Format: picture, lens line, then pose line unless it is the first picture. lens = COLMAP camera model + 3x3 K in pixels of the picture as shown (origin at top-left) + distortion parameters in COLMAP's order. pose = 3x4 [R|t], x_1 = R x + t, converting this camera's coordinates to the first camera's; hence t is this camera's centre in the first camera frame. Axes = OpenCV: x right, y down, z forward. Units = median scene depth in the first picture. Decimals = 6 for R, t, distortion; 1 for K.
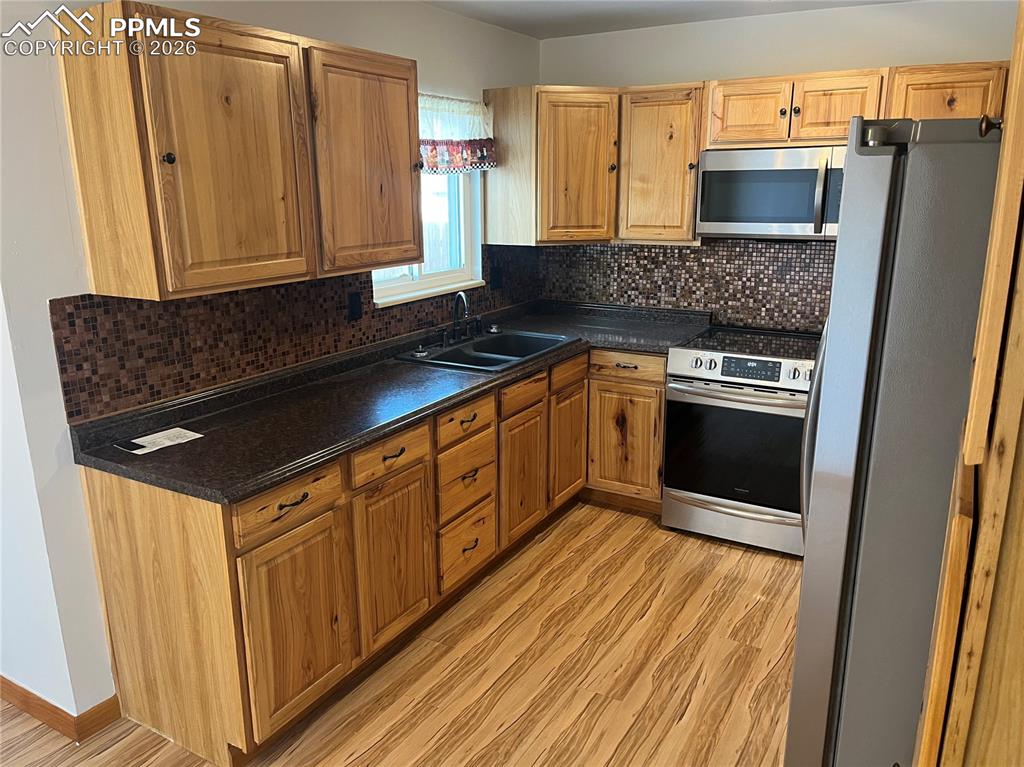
lens RADIAL K [[774.1, 0, 507.4], [0, 774.1, 391.3], [0, 0, 1]] dist [0.018019, -0.057079]
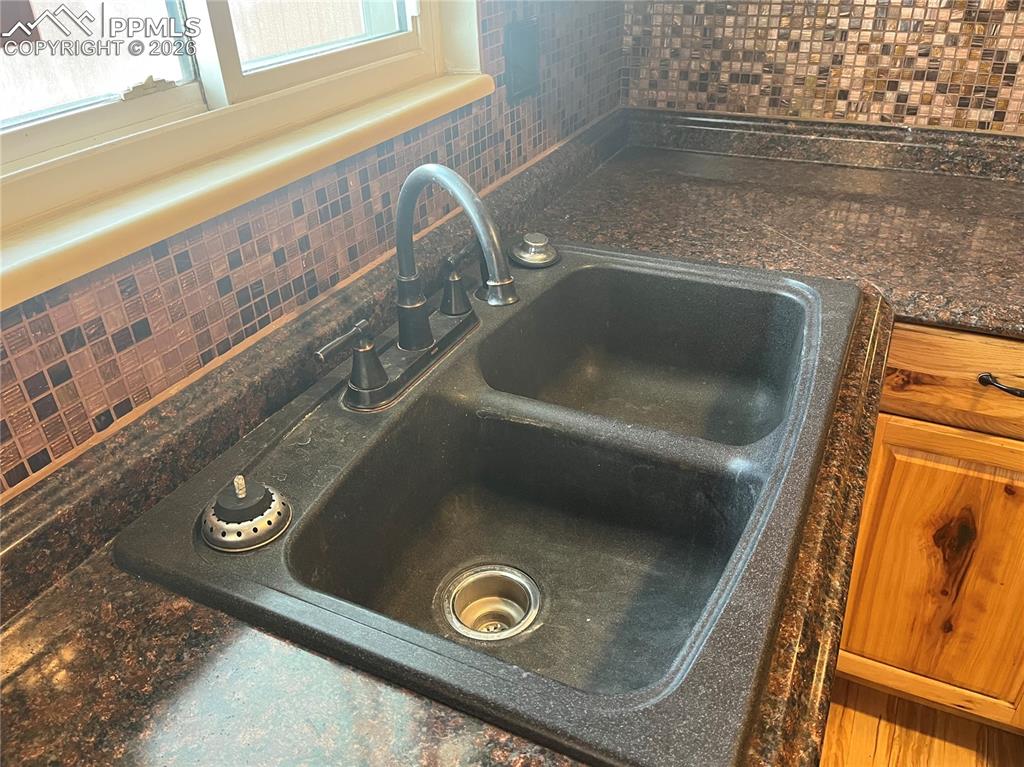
lens RADIAL K [[774.1, 0, 511.2], [0, 774.1, 385.9], [0, 0, 1]] dist [0.018019, -0.057079]
pose [[0.997045, -0.065453, 0.040205, -0.042941], [0.051292, 0.956907, 0.285827, -0.119612], [-0.057181, -0.282921, 0.957437, 0.717905]]
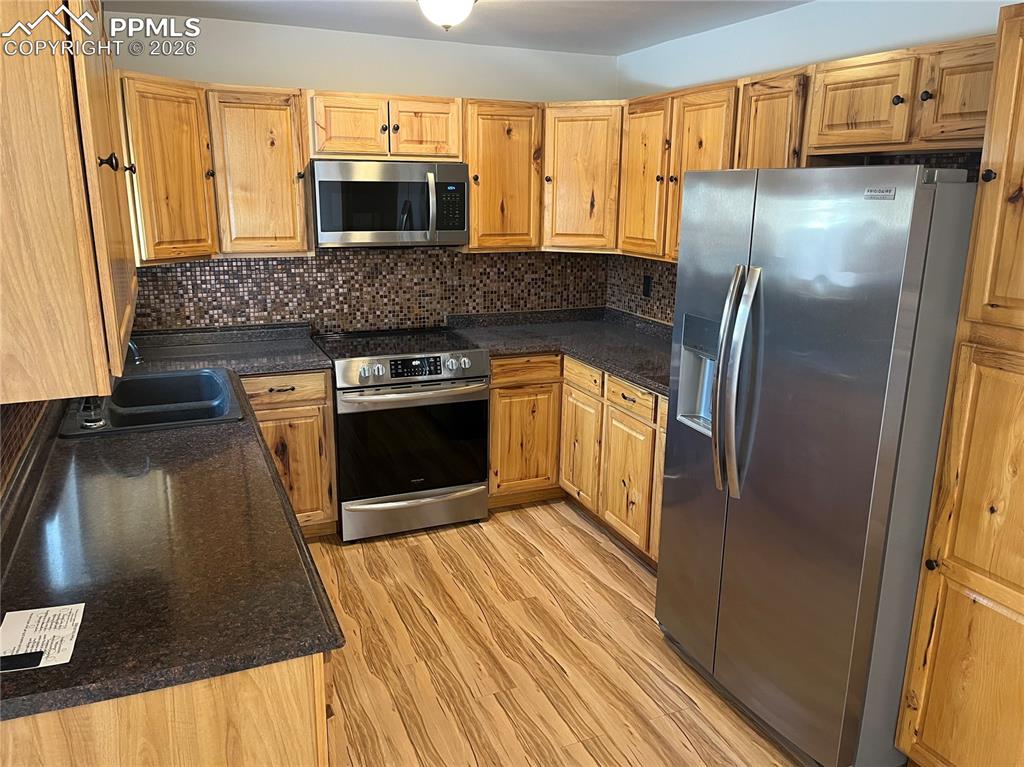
lens RADIAL K [[774.1, 0, 517.4], [0, 774.1, 389.7], [0, 0, 1]] dist [0.018019, -0.057079]
pose [[0.577059, -0.188358, 0.794685, -0.405893], [0.192120, 0.977043, 0.092073, -0.061244], [-0.793783, 0.099543, 0.599999, 0.215423]]
